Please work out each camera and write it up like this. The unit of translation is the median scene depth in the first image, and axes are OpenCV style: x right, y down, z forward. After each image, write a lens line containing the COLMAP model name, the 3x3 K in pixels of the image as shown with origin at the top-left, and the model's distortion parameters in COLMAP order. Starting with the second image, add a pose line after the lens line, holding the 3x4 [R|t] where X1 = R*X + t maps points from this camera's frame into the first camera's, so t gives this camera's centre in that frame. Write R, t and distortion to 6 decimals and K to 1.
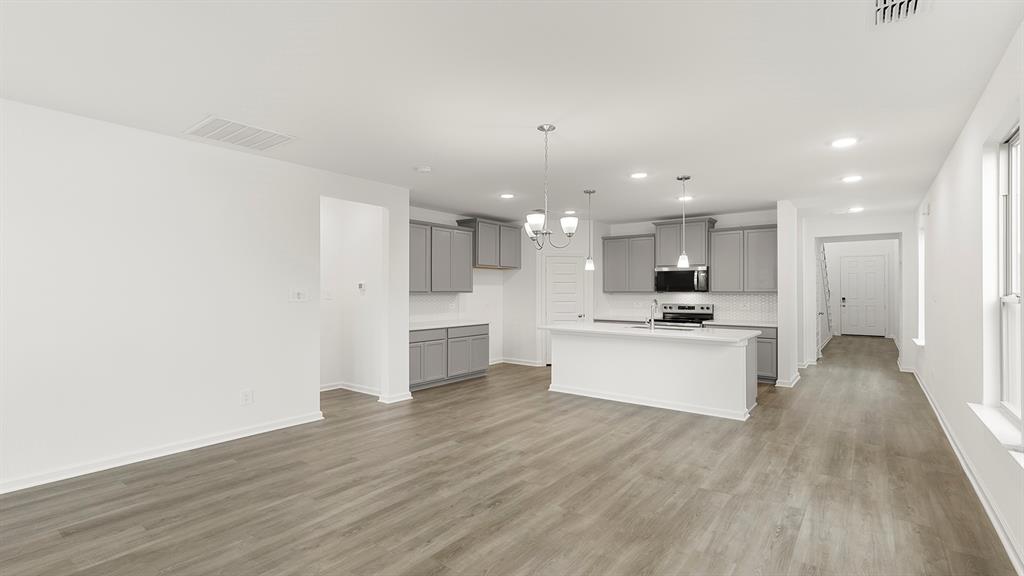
lens RADIAL K [[466.5, 0, 512.3], [0, 466.5, 292.5], [0, 0, 1]] dist [0.000951, 0.000121]
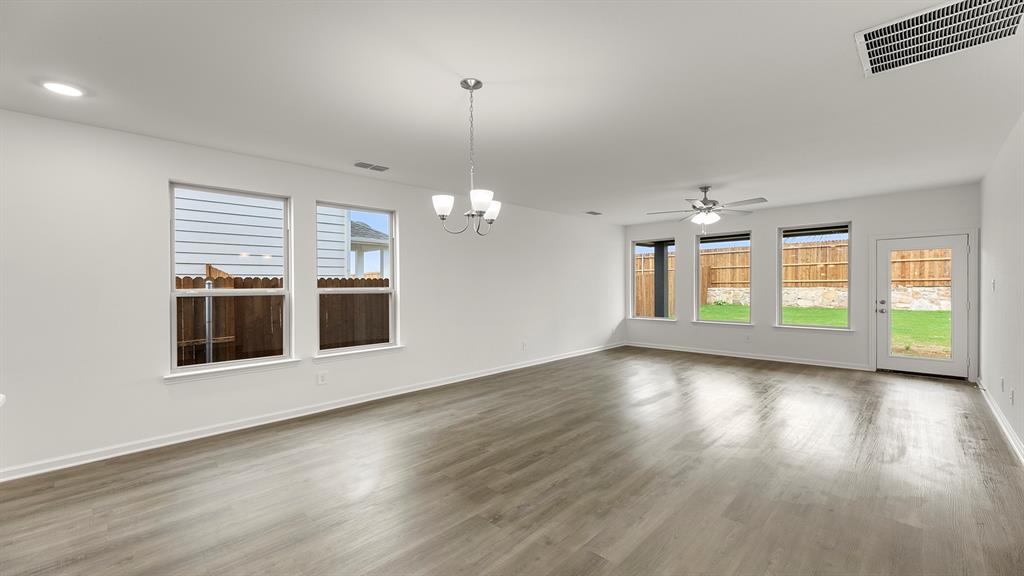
lens RADIAL K [[408.8, 0, 513.3], [0, 408.8, 282.8], [0, 0, 1]] dist [0.000740, -0.000436]
pose [[-0.992917, 0.009644, 0.118418, -0.094389], [0.009511, 0.999953, -0.001691, -0.008365], [-0.118428, -0.000553, -0.992962, 1.876182]]
